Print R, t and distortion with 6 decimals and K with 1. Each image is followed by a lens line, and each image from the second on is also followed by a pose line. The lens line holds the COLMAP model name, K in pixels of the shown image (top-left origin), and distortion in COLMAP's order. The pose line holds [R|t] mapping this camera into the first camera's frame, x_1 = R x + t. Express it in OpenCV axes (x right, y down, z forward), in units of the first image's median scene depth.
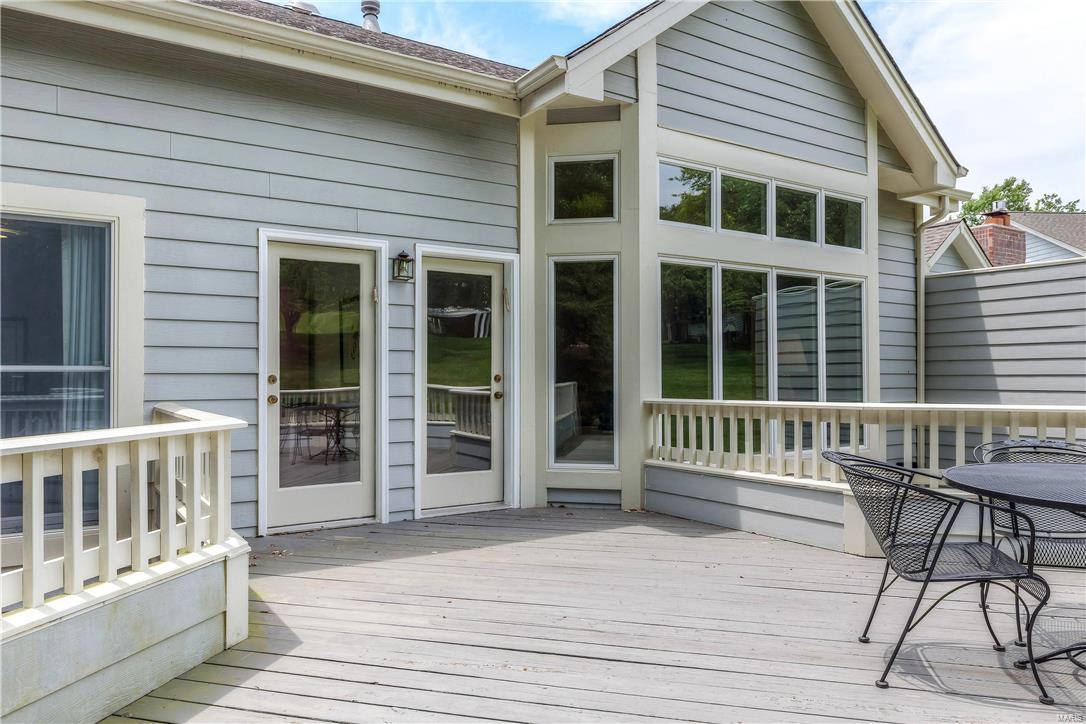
lens RADIAL K [[756.7, 0, 543.0], [0, 756.7, 362.0], [0, 0, 1]] dist [0.007832, -0.001885]
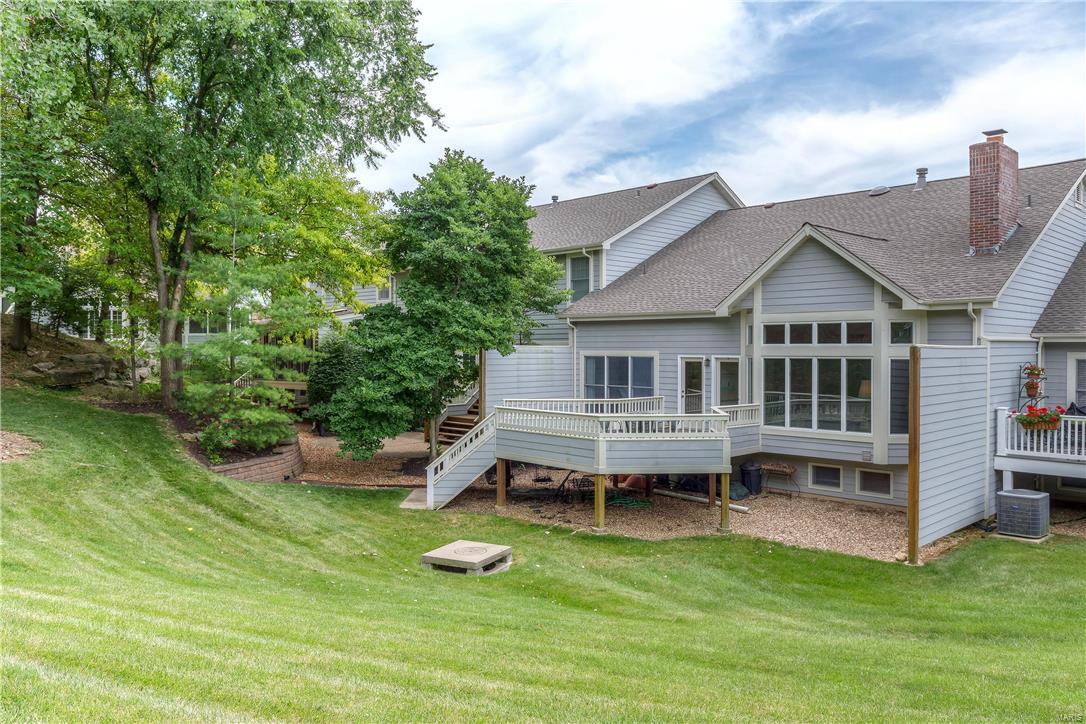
lens RADIAL K [[812.5, 0, 543.0], [0, 812.5, 362.0], [0, 0, 1]] dist [0.005195, 0.003676]
pose [[0.174205, 0.019140, -0.984523, 2.822333], [0.017611, 0.999591, 0.022549, -0.183216], [0.984552, -0.021266, 0.173797, -0.367877]]
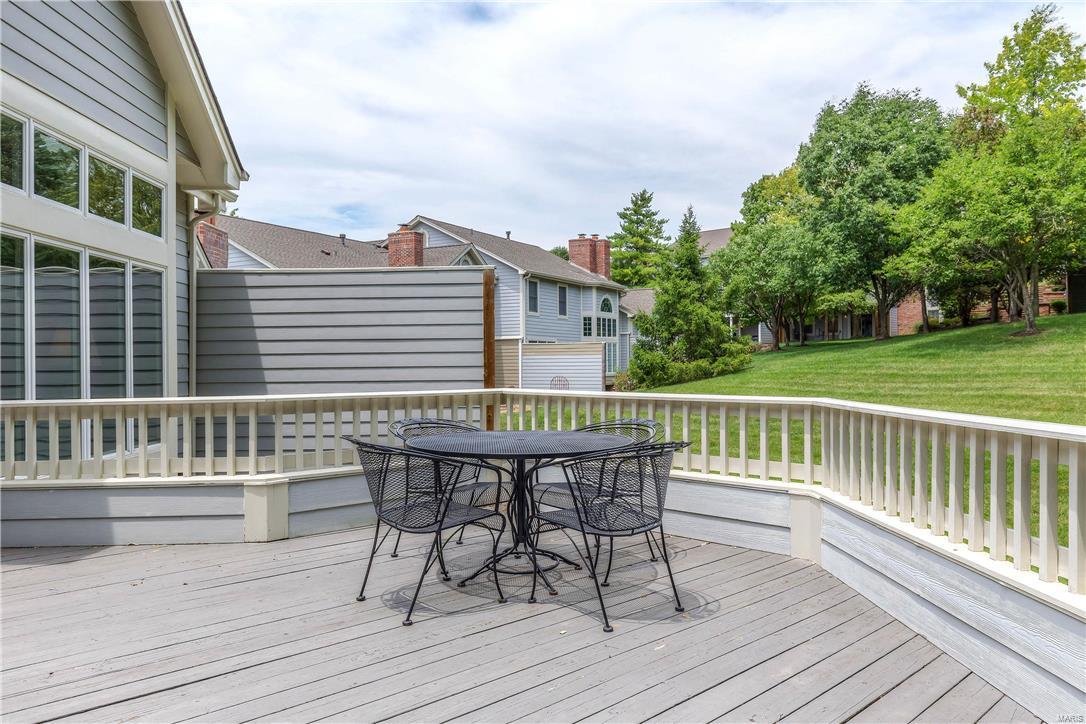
lens RADIAL K [[812.5, 0, 543.0], [0, 812.5, 362.0], [0, 0, 1]] dist [0.005195, 0.003676]
pose [[0.527894, 0.000490, 0.849310, -0.218409], [-0.008112, 0.999957, 0.004466, -0.000430], [-0.849271, -0.009247, 0.527875, 0.052910]]
